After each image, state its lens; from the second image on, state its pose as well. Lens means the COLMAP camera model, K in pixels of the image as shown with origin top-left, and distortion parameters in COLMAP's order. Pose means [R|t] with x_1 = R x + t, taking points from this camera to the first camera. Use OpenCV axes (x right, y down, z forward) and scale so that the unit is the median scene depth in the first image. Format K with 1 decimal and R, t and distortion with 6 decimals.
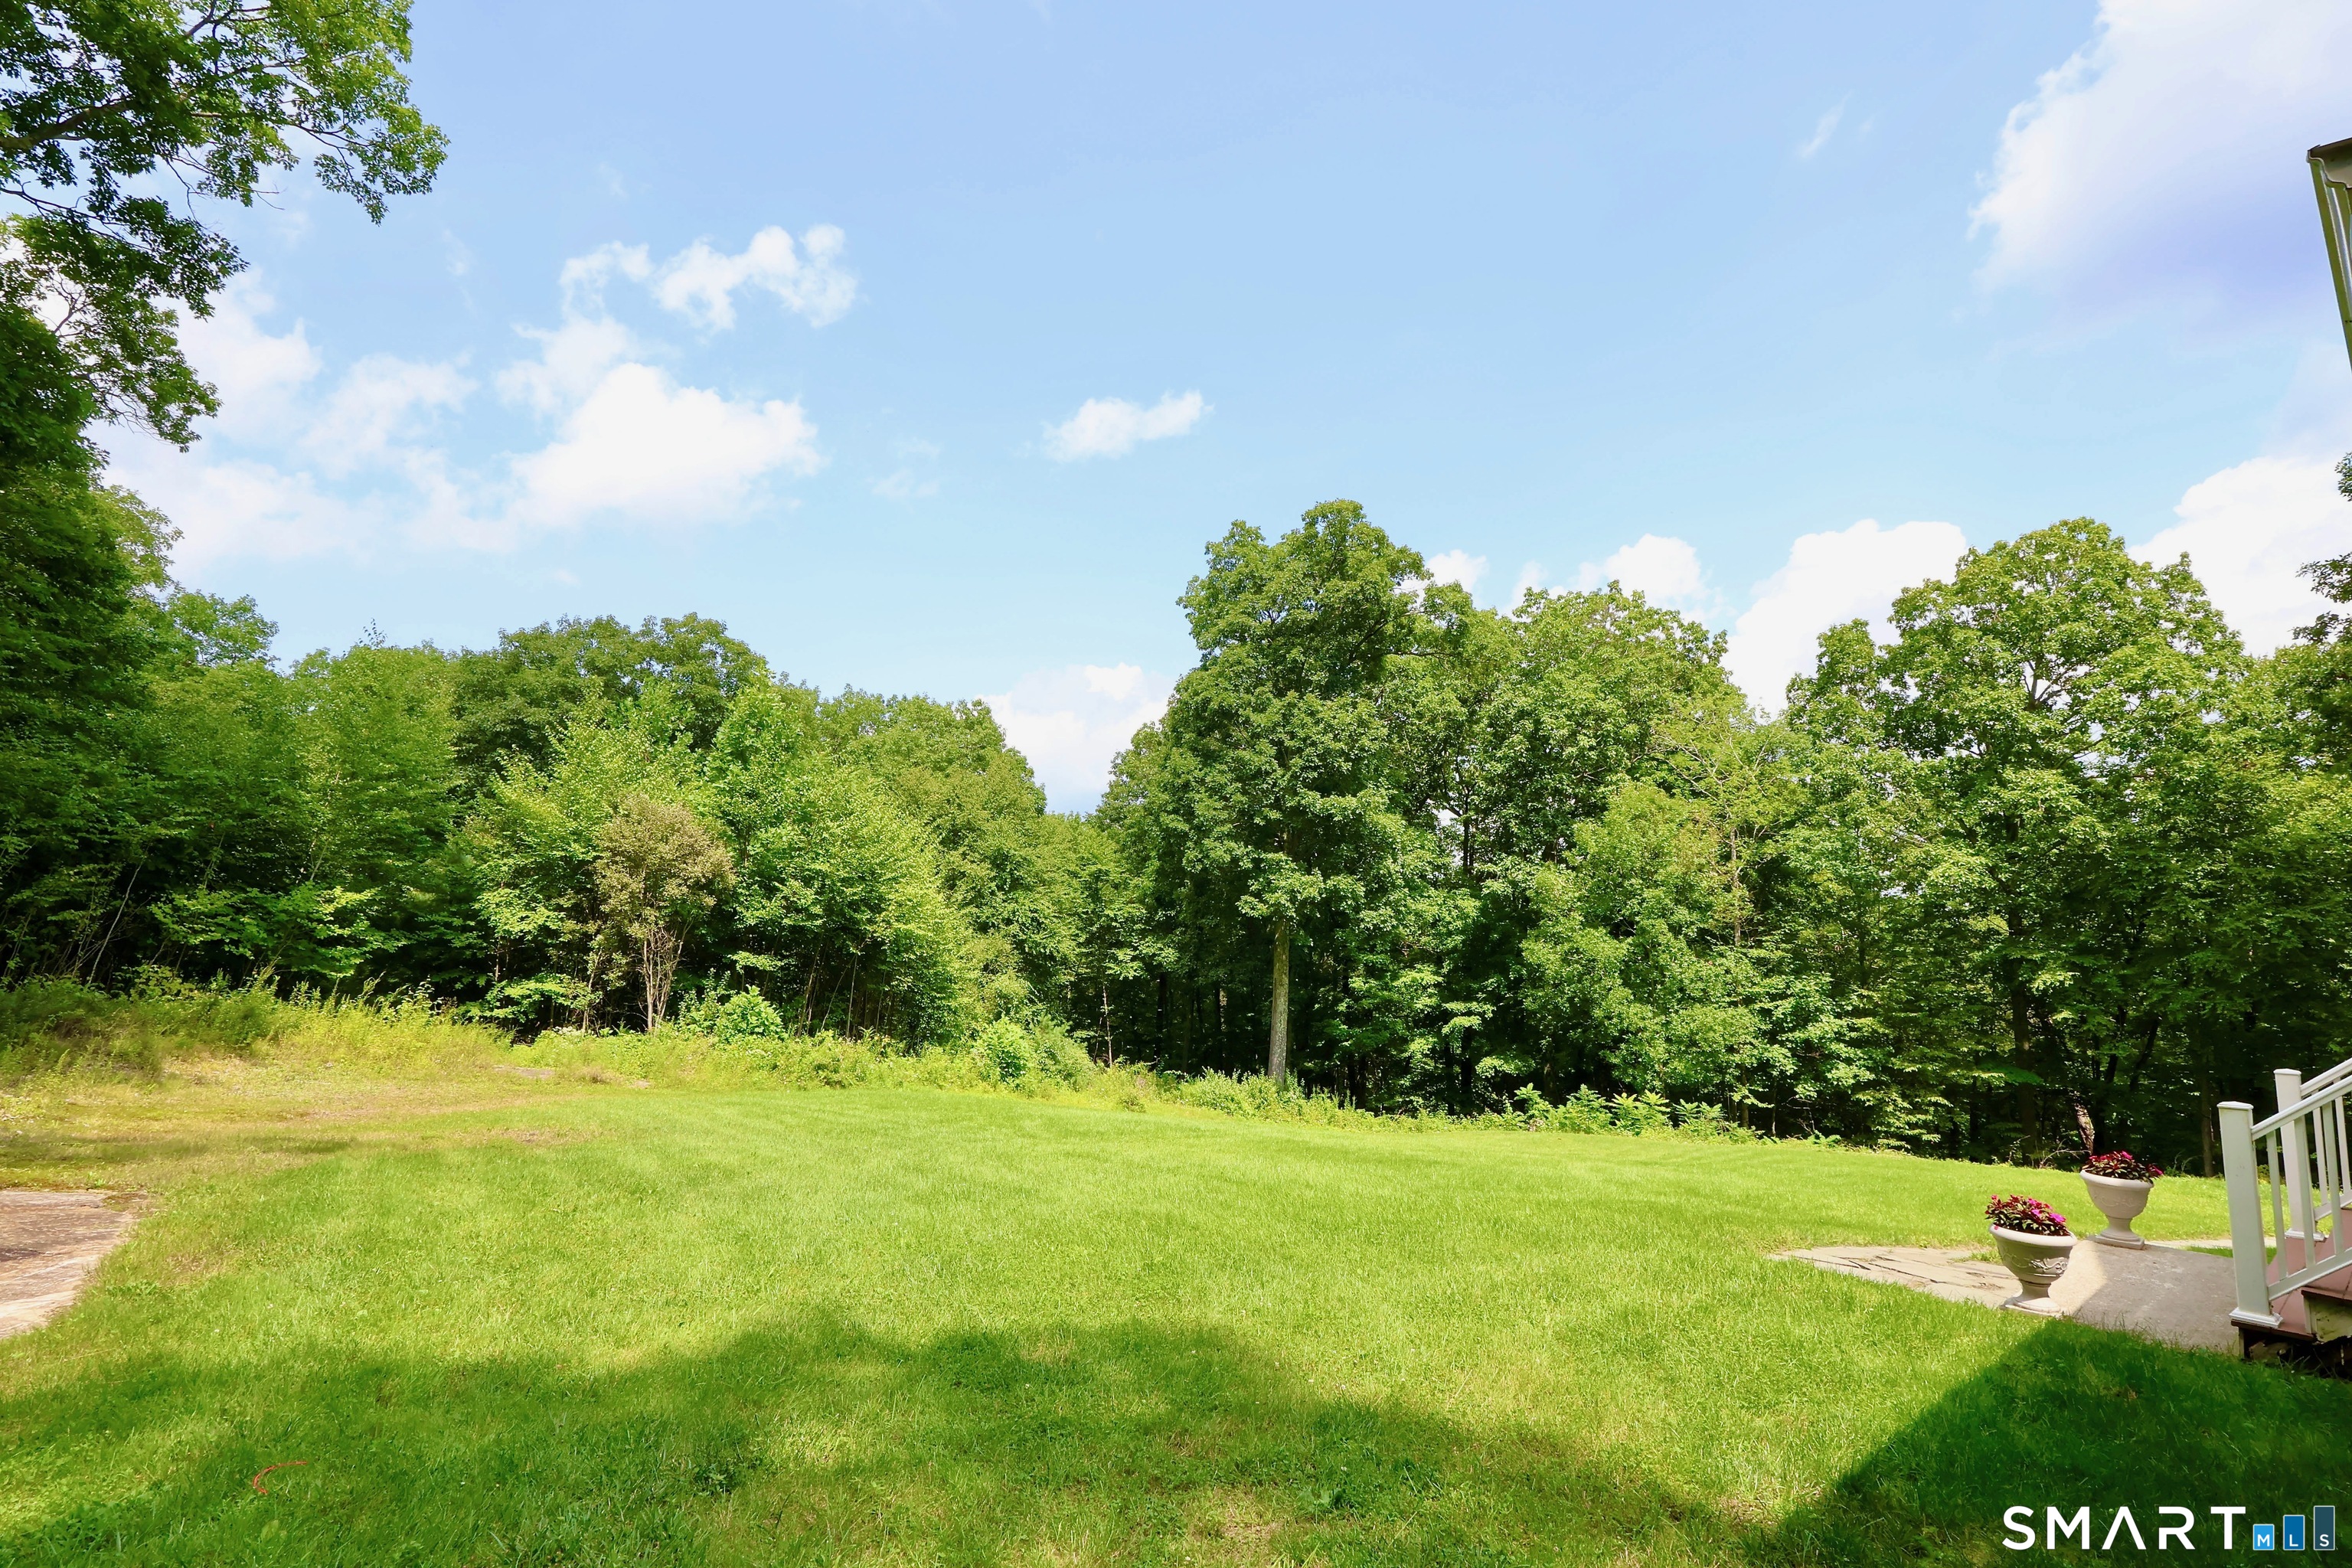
lens RADIAL K [[1177.2, 0, 1176.0], [0, 1177.2, 784.0], [0, 0, 1]] dist [-0.001198, -0.000413]
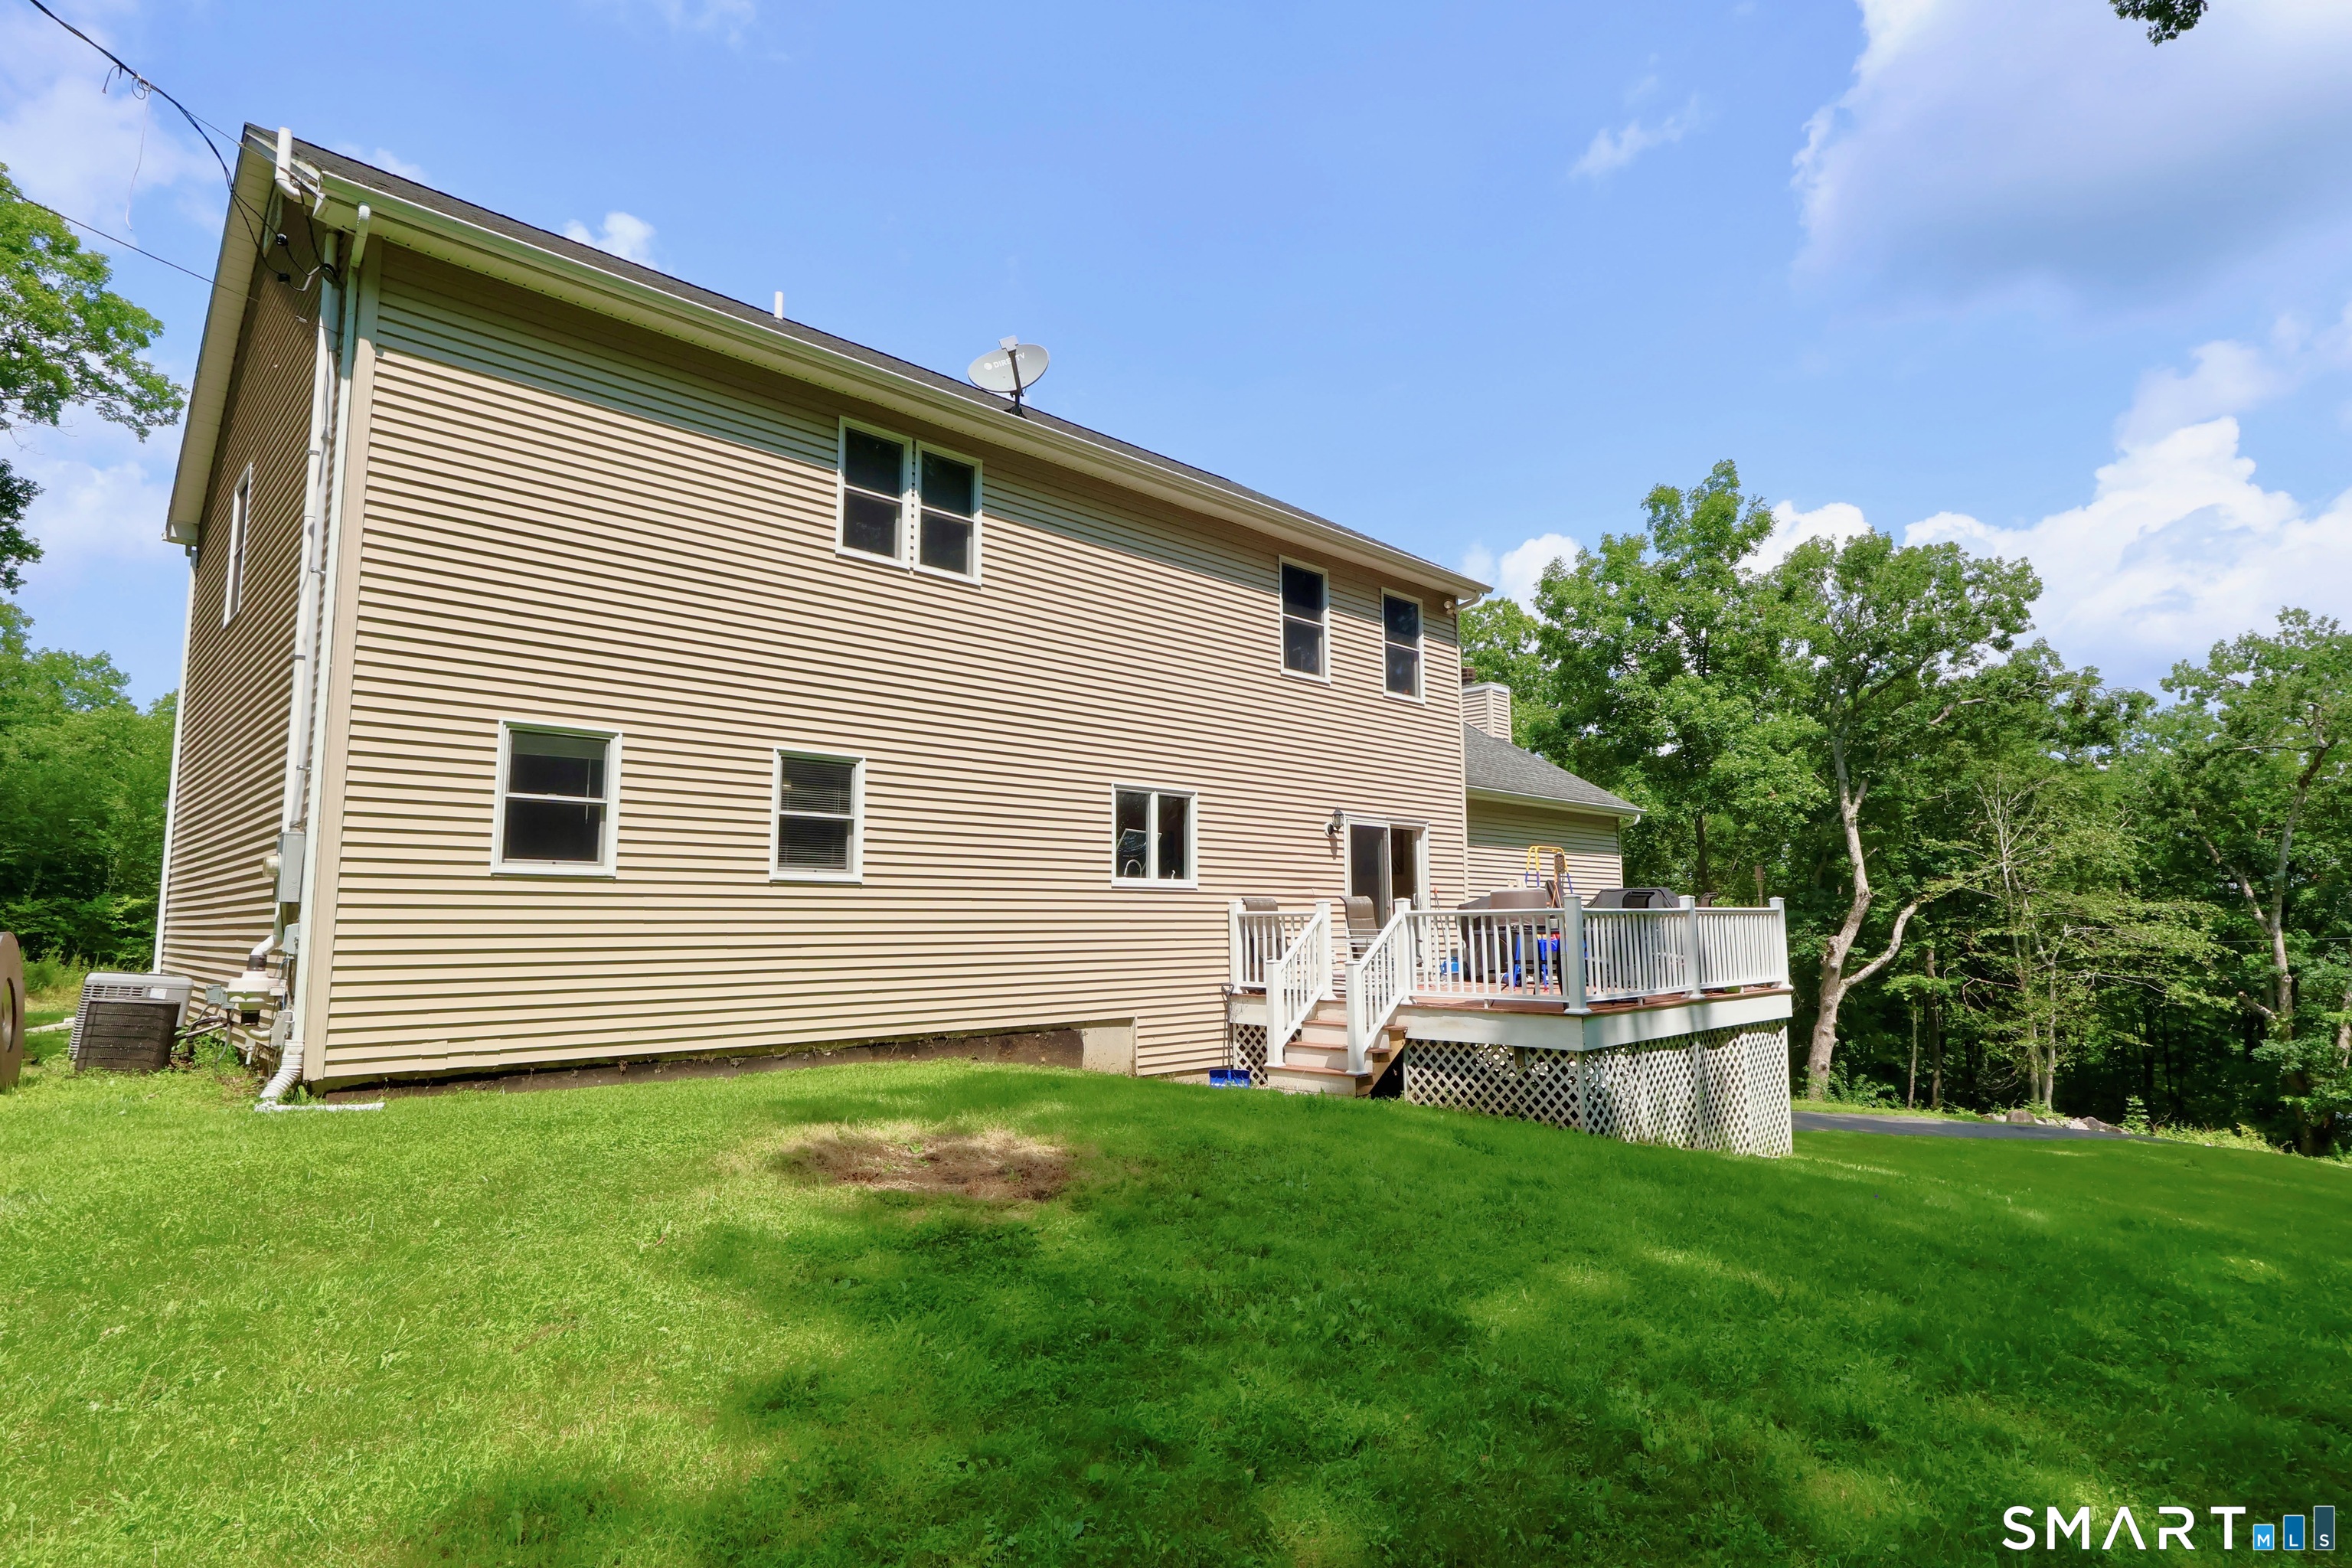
lens RADIAL K [[1233.5, 0, 1176.0], [0, 1233.5, 784.0], [0, 0, 1]] dist [0.000437, -0.000084]
pose [[0.999851, -0.009034, 0.014701, 0.563202], [0.008958, 0.999946, 0.005254, -0.046369], [-0.014747, -0.005121, 0.999878, -0.541316]]
